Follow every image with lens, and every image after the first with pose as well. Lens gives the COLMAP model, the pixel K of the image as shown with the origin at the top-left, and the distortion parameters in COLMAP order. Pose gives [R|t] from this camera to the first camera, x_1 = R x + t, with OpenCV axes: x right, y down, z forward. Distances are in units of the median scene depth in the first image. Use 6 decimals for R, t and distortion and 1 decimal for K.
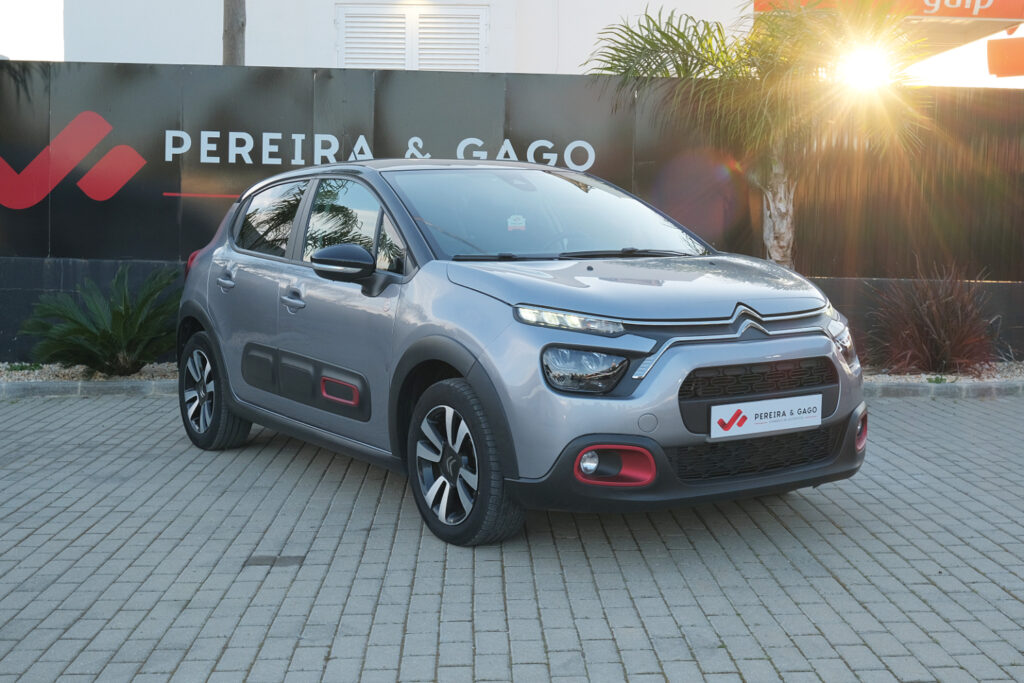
lens RADIAL K [[1344.7, 0, 505.0], [0, 1344.7, 337.3], [0, 0, 1]] dist [-0.062115, 0.000000]
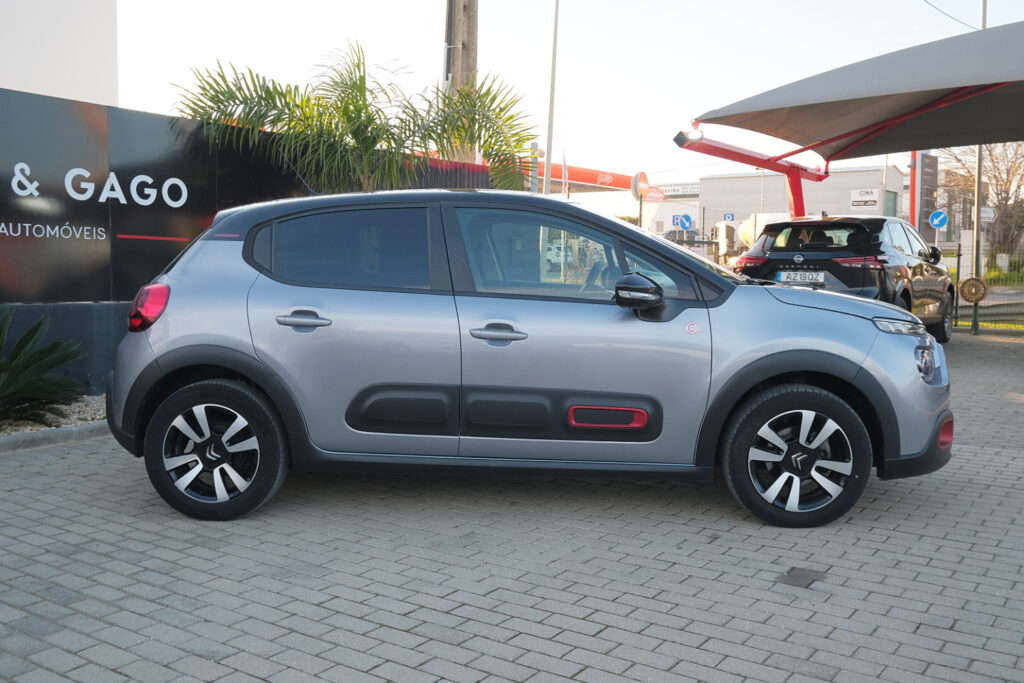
lens RADIAL K [[976.5, 0, 509.6], [0, 976.5, 337.1], [0, 0, 1]] dist [-0.032438, 0.000000]
pose [[0.597322, -0.063107, 0.799515, -0.429381], [0.069498, 0.997222, 0.026790, -0.025093], [-0.798985, 0.039563, 0.600049, 0.353411]]
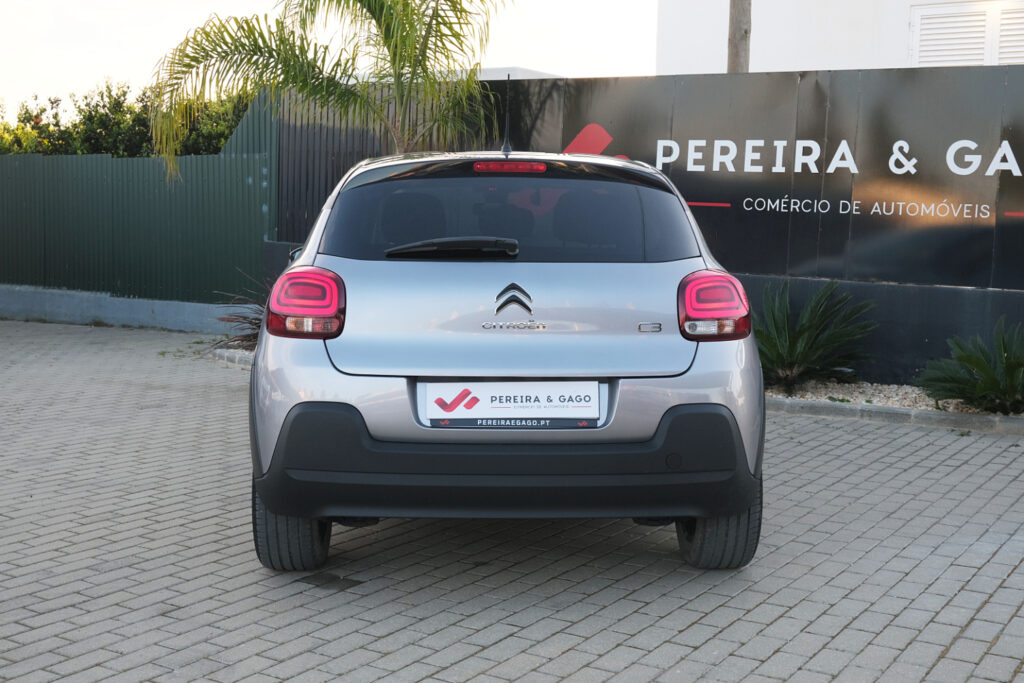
lens RADIAL K [[1222.4, 0, 519.6], [0, 1222.4, 346.7], [0, 0, 1]] dist [-0.021340, 0.000000]
pose [[0.829845, 0.065978, -0.554080, 0.198089], [-0.062175, 0.997735, 0.025687, -0.014636], [0.554520, 0.013134, 0.832067, 0.172541]]
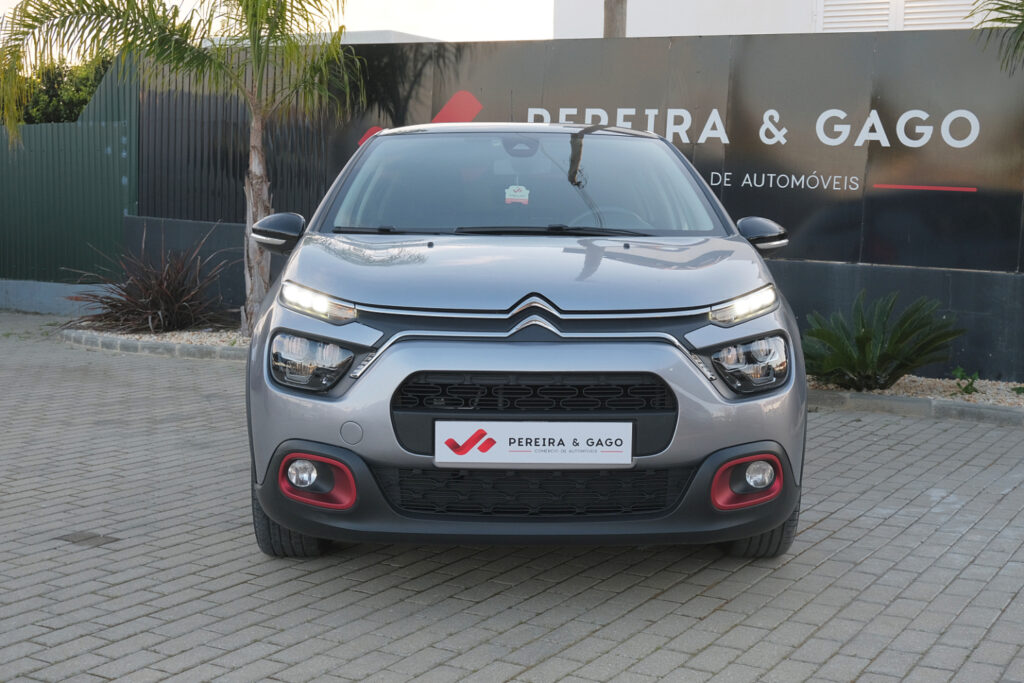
lens RADIAL K [[1359.9, 0, 520.4], [0, 1359.9, 346.1], [0, 0, 1]] dist [-0.026874, 0.000000]
pose [[0.849984, 0.067111, -0.522516, 0.283744], [-0.062956, 0.997685, 0.025729, -0.007374], [0.523032, 0.011026, 0.852241, 0.164713]]
